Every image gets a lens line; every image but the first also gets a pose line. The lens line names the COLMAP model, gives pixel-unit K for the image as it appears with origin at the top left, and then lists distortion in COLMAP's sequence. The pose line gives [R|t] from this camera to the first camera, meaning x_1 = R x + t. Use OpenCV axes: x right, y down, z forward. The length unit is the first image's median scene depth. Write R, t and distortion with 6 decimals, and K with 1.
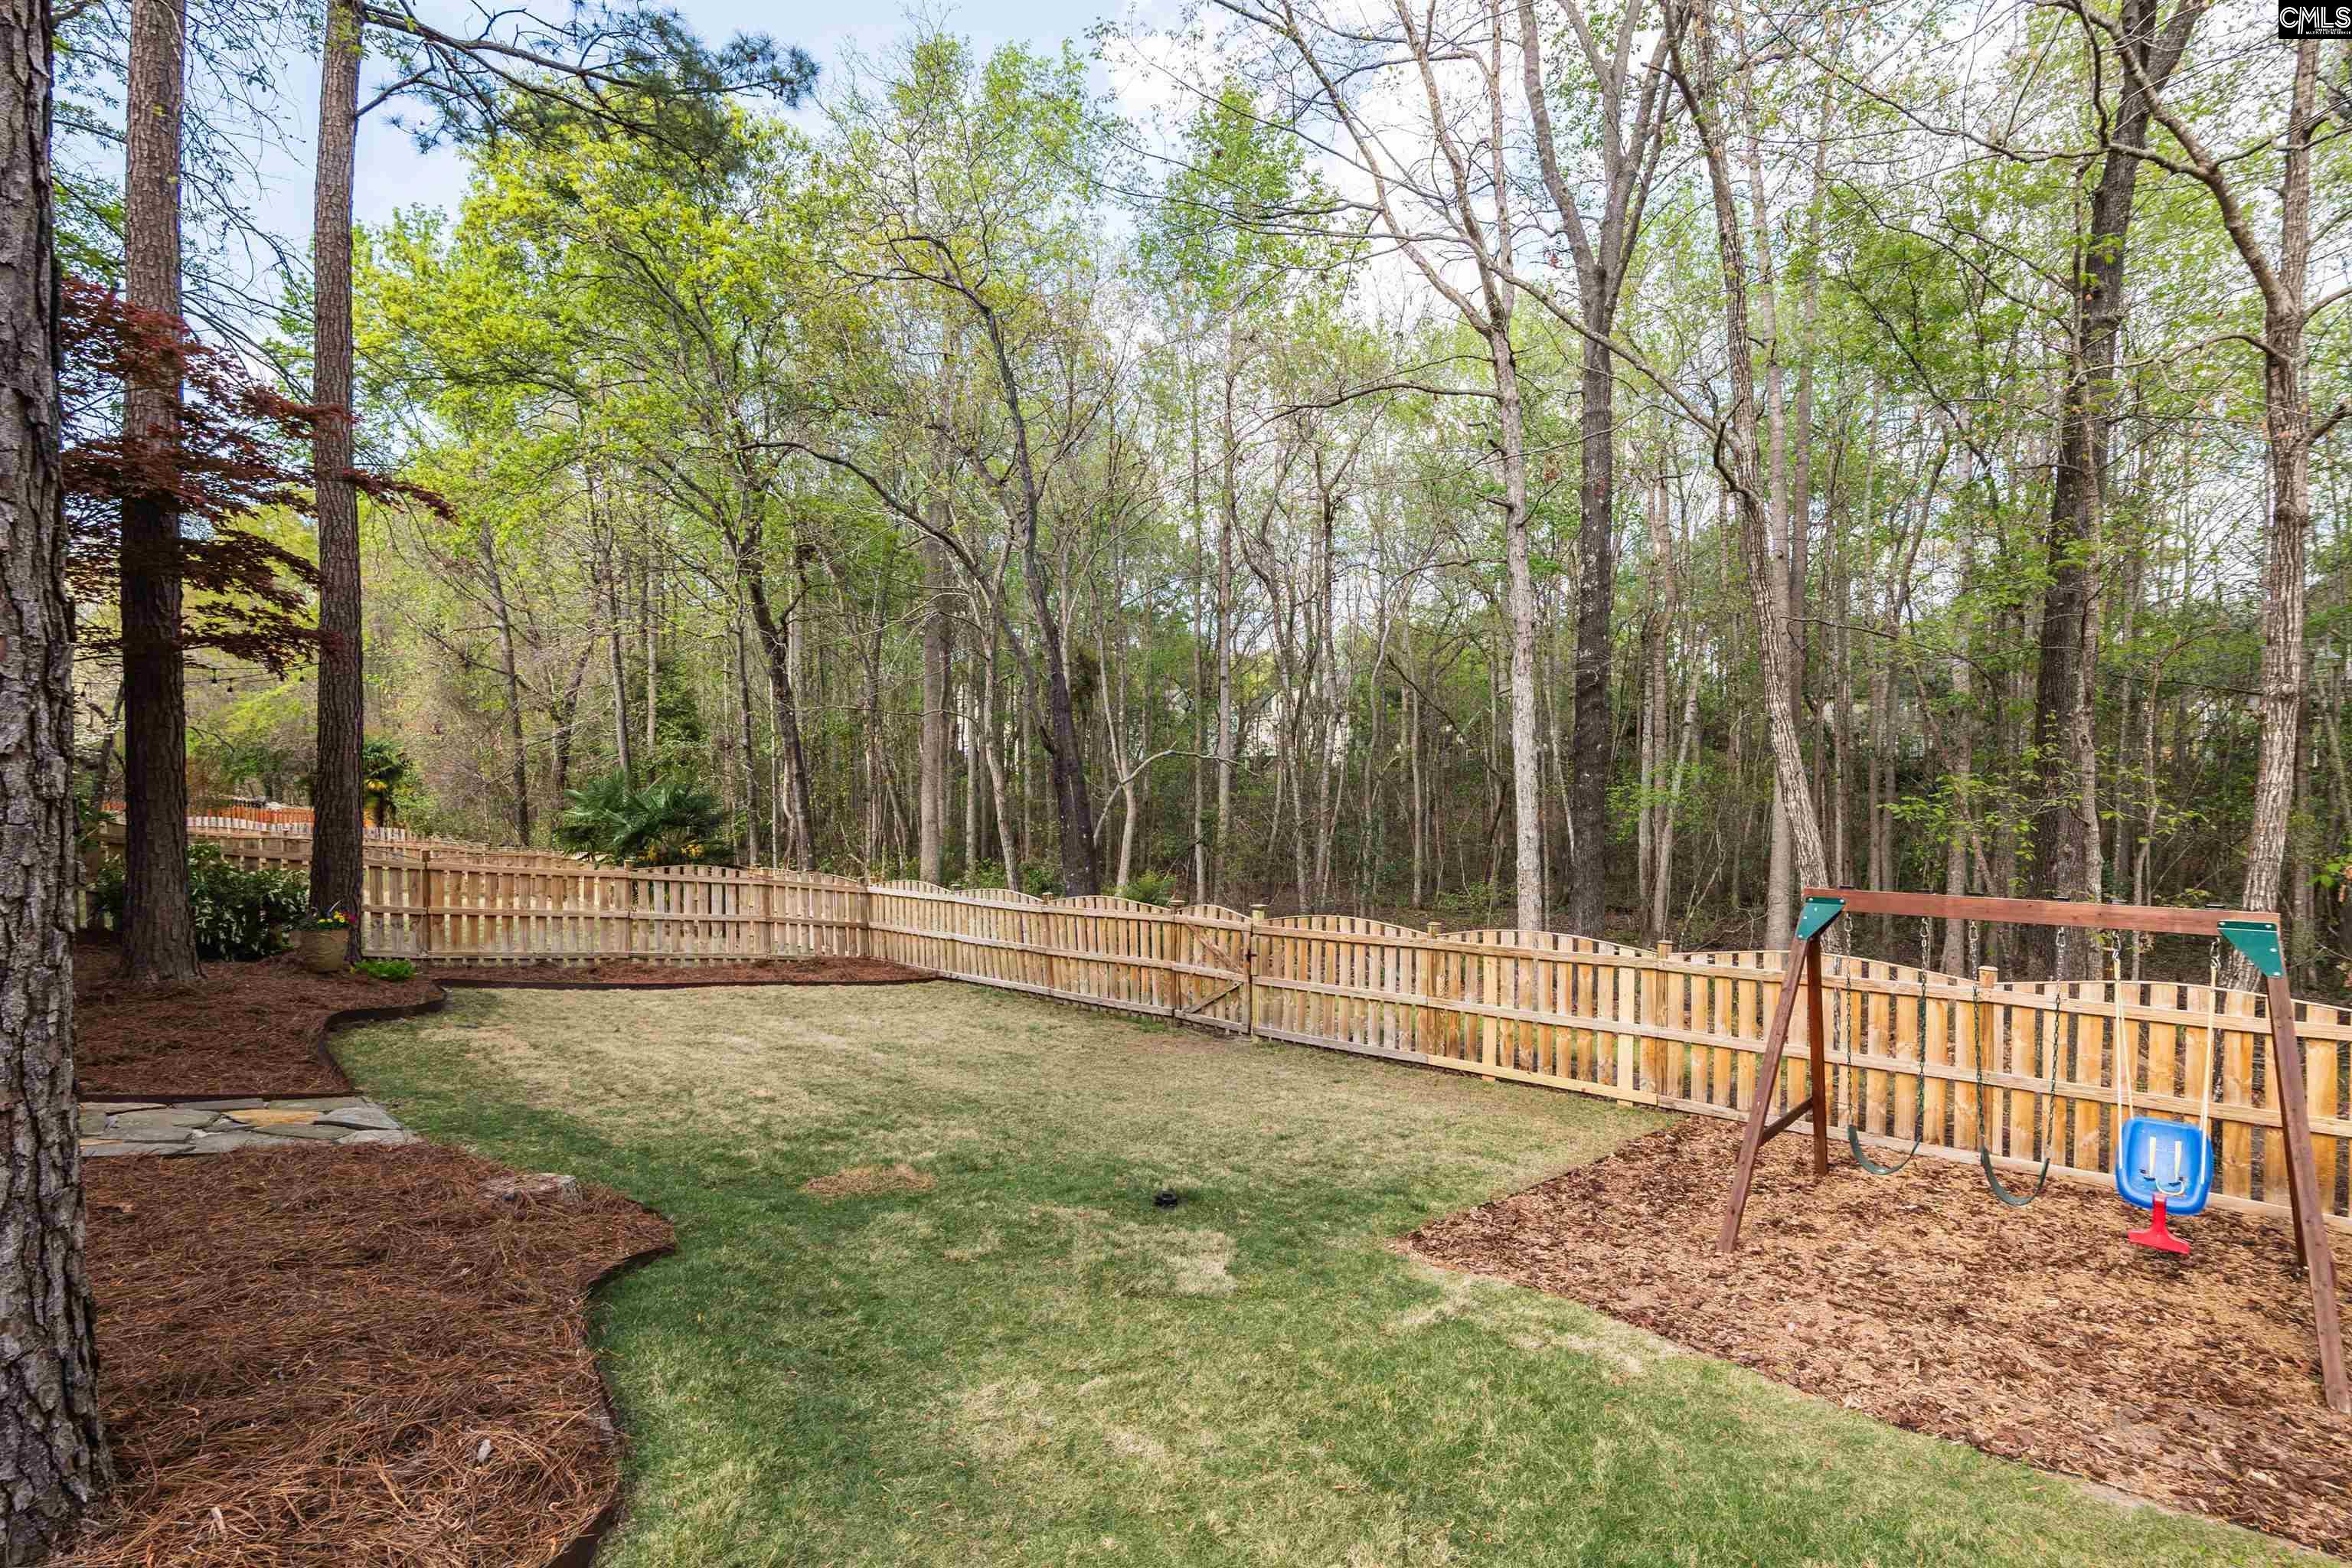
lens RADIAL K [[1132.7, 0, 1239.1], [0, 1132.7, 784.9], [0, 0, 1]] dist [-0.016609, 0.000053]
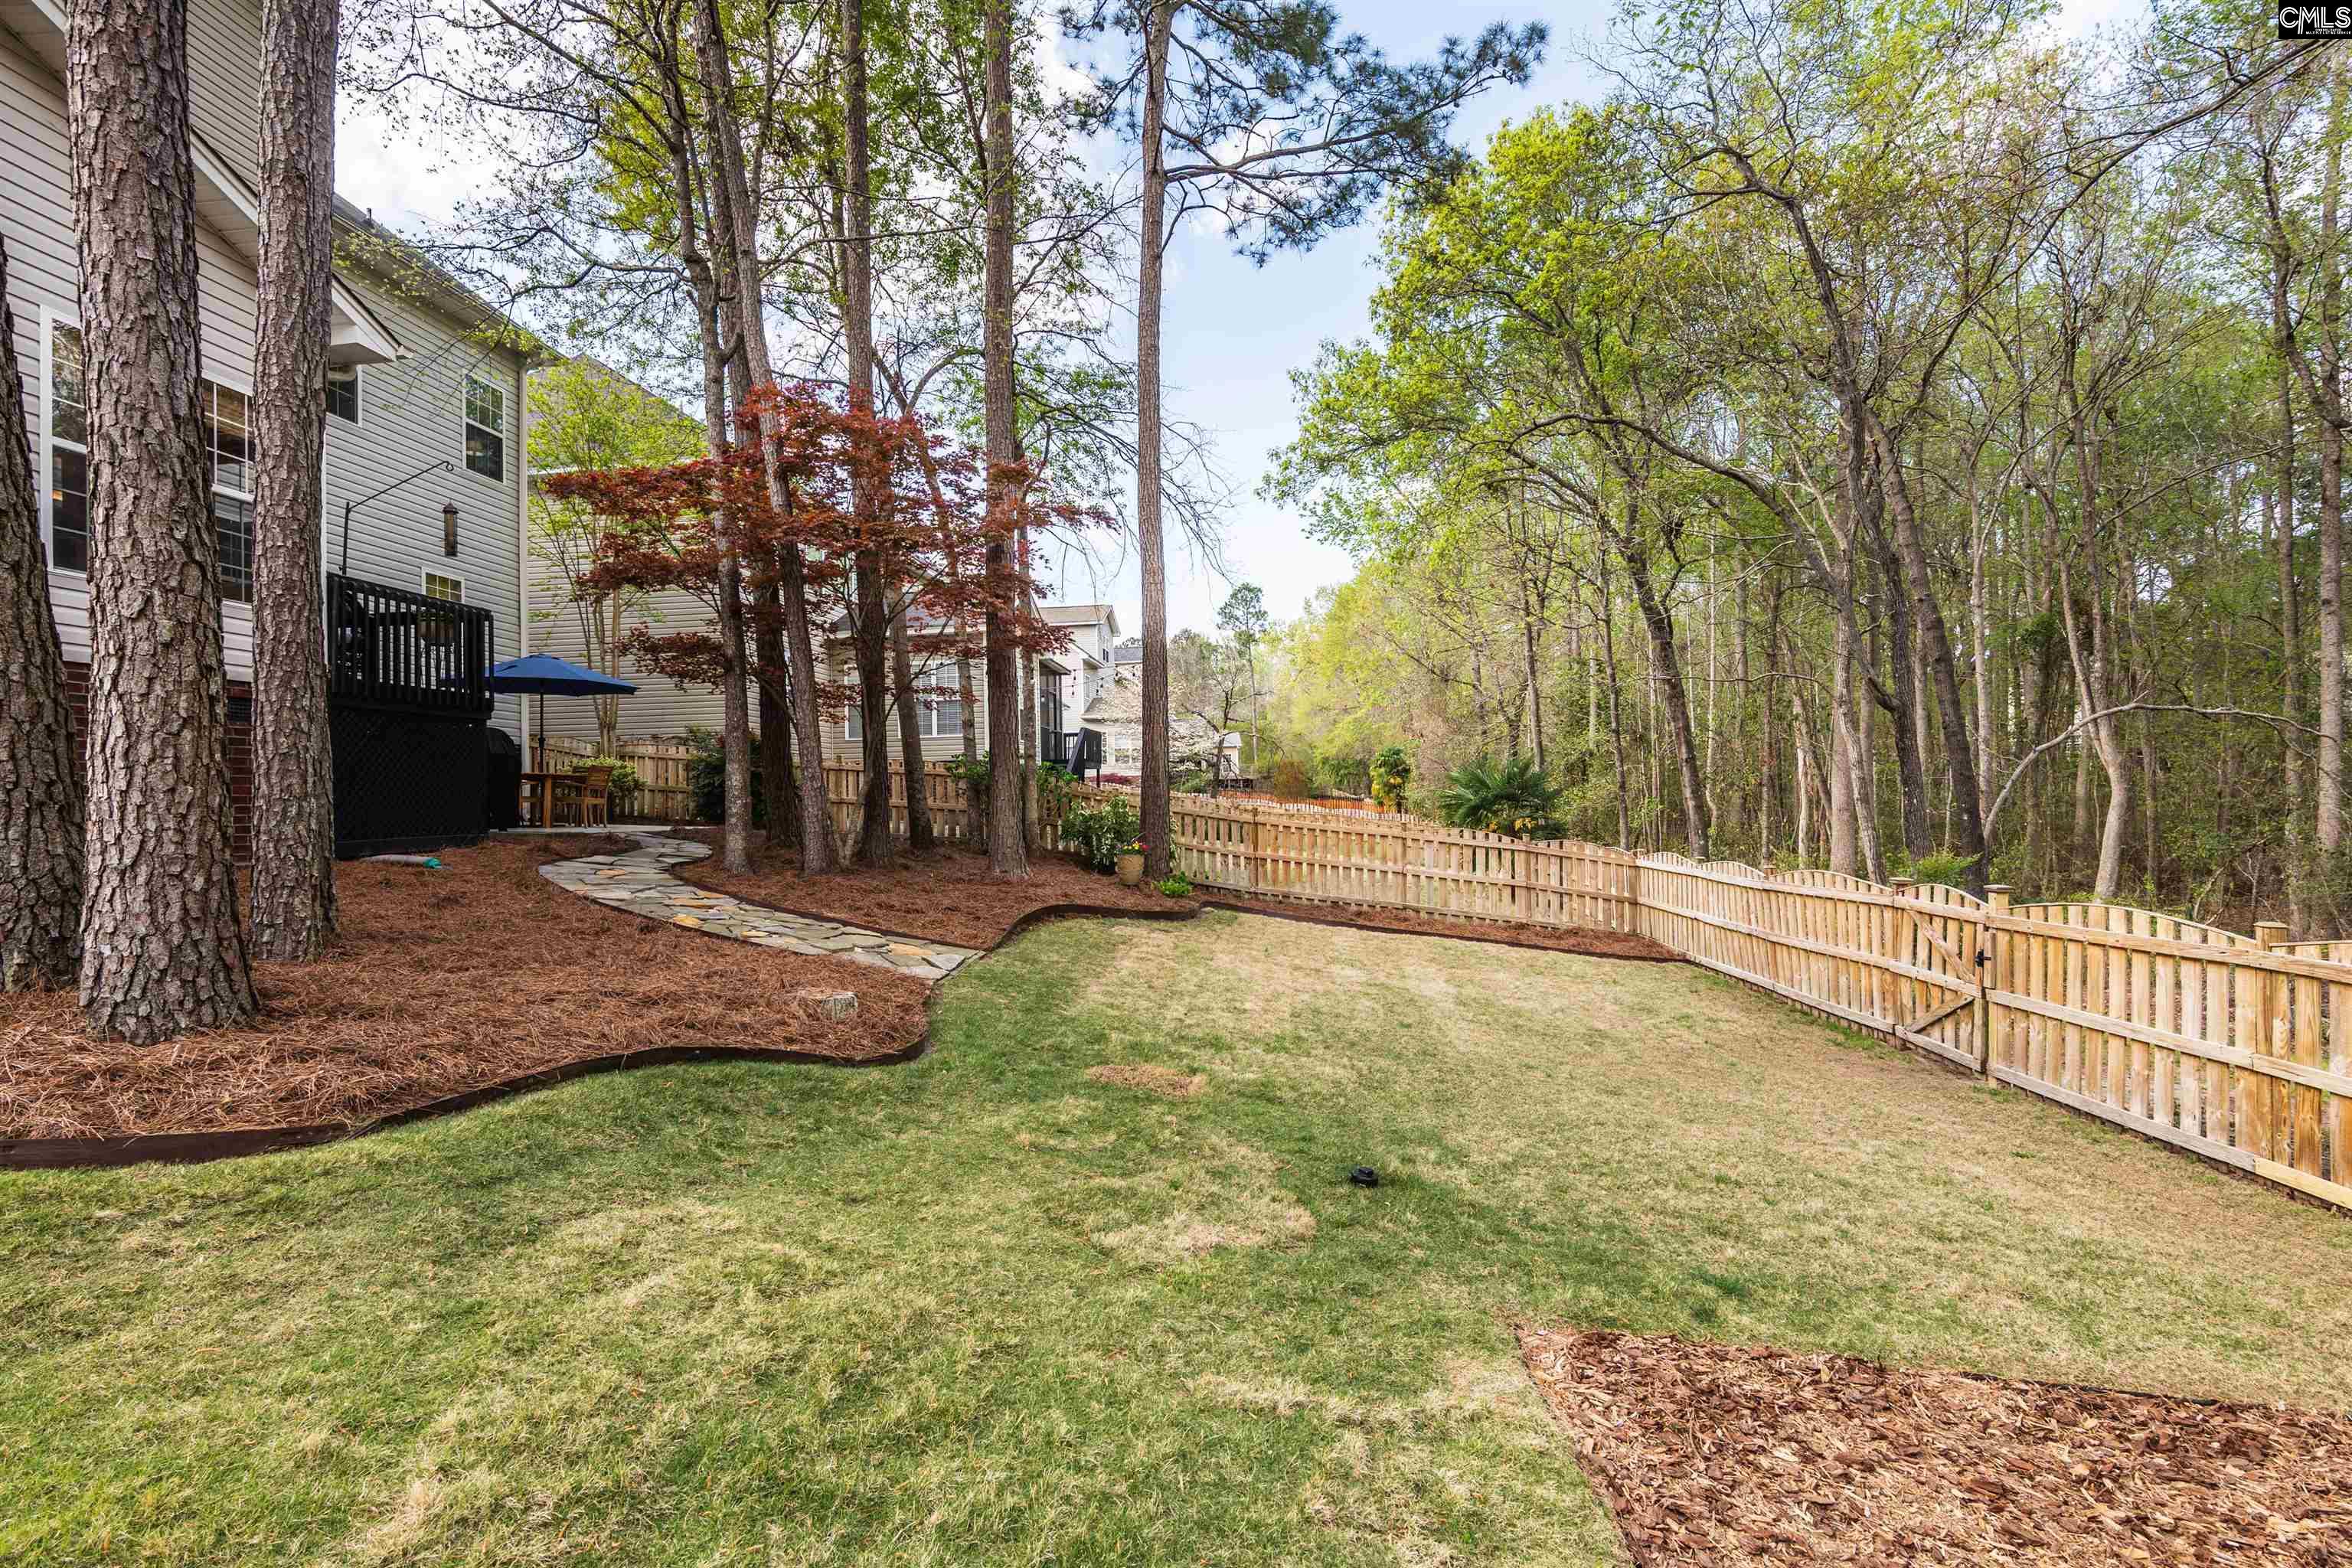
lens RADIAL K [[1076.0, 0, 1176.0], [0, 1076.0, 784.0], [0, 0, 1]] dist [-0.010165, 0.000283]
pose [[0.598368, -0.010749, -0.801150, 0.239792], [0.006461, 0.999942, -0.008591, 0.047978], [0.801196, -0.000036, 0.598403, 0.224287]]
